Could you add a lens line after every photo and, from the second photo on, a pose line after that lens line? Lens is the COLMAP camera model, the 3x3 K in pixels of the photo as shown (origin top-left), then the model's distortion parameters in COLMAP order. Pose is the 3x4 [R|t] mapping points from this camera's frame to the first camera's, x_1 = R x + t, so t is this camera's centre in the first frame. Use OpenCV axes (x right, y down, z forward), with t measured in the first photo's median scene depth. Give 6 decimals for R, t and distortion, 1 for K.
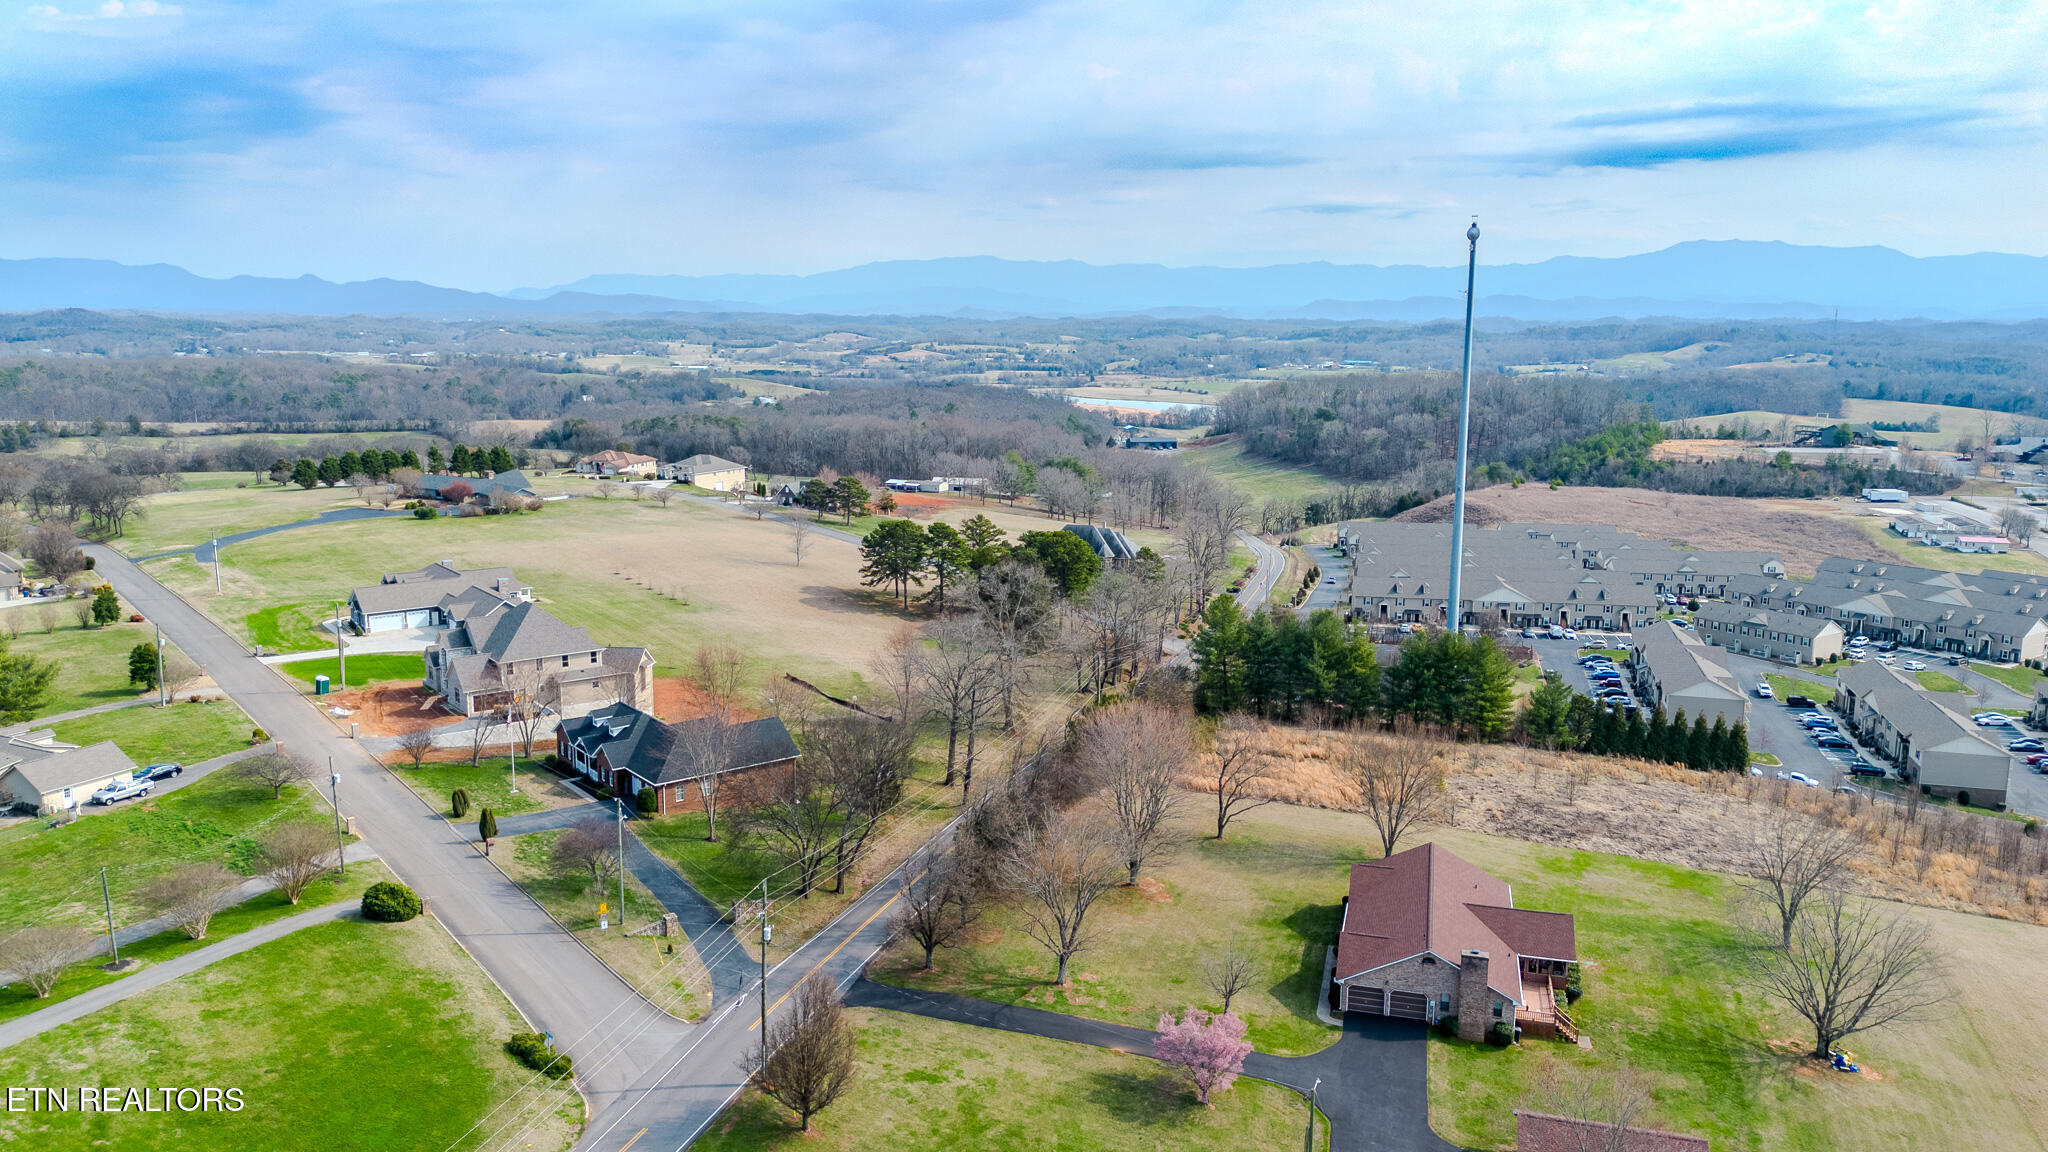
lens RADIAL K [[1506.0, 0, 1024.0], [0, 1506.0, 576.0], [0, 0, 1]] dist [0.076557, -0.105831]
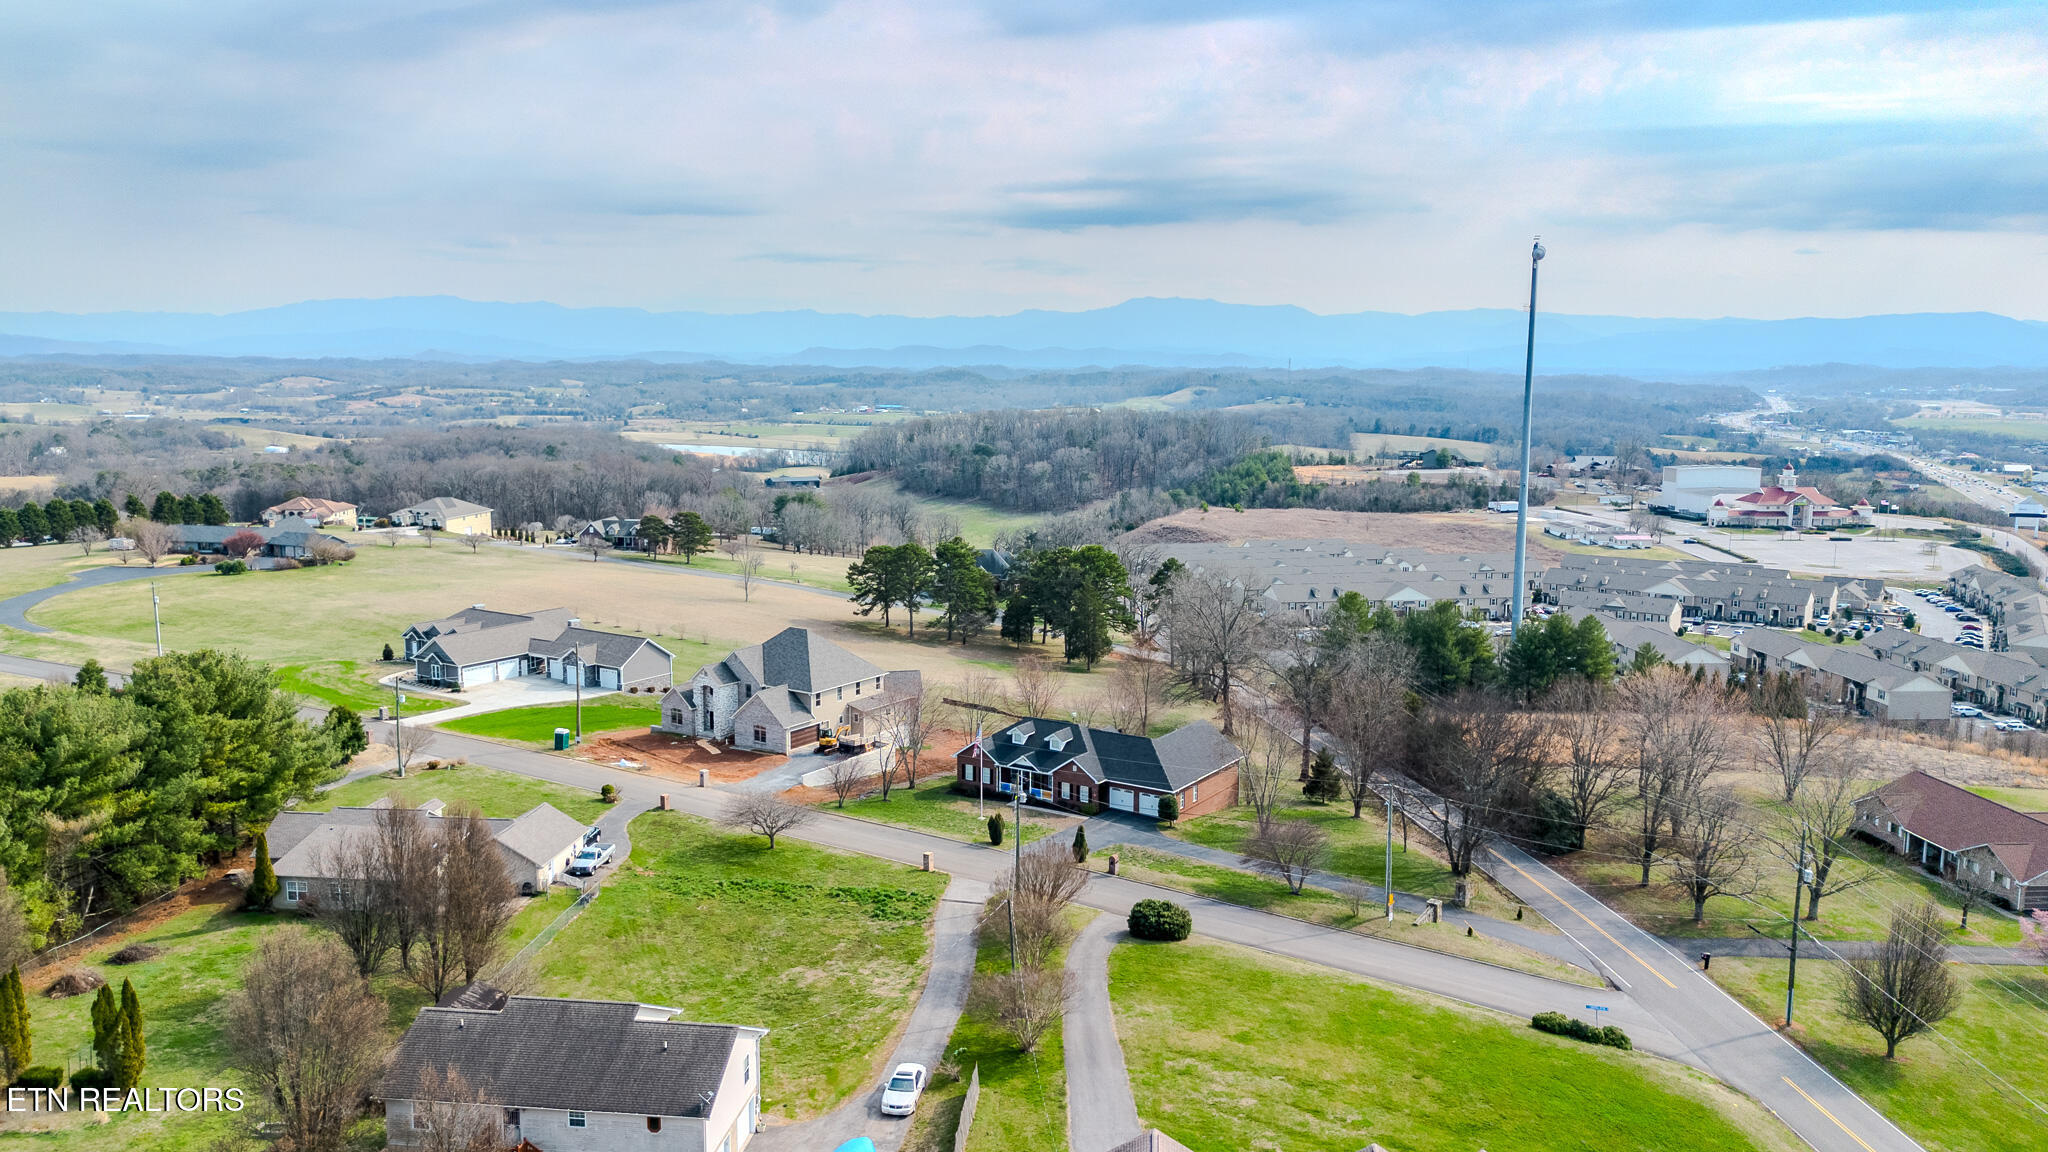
lens RADIAL K [[1506.0, 0, 1024.0], [0, 1506.0, 576.0], [0, 0, 1]] dist [0.076557, -0.105831]
pose [[0.940391, -0.044918, 0.337115, -0.149895], [0.055308, 0.998243, -0.021277, 0.003538], [-0.335567, 0.038654, 0.941223, 0.027867]]
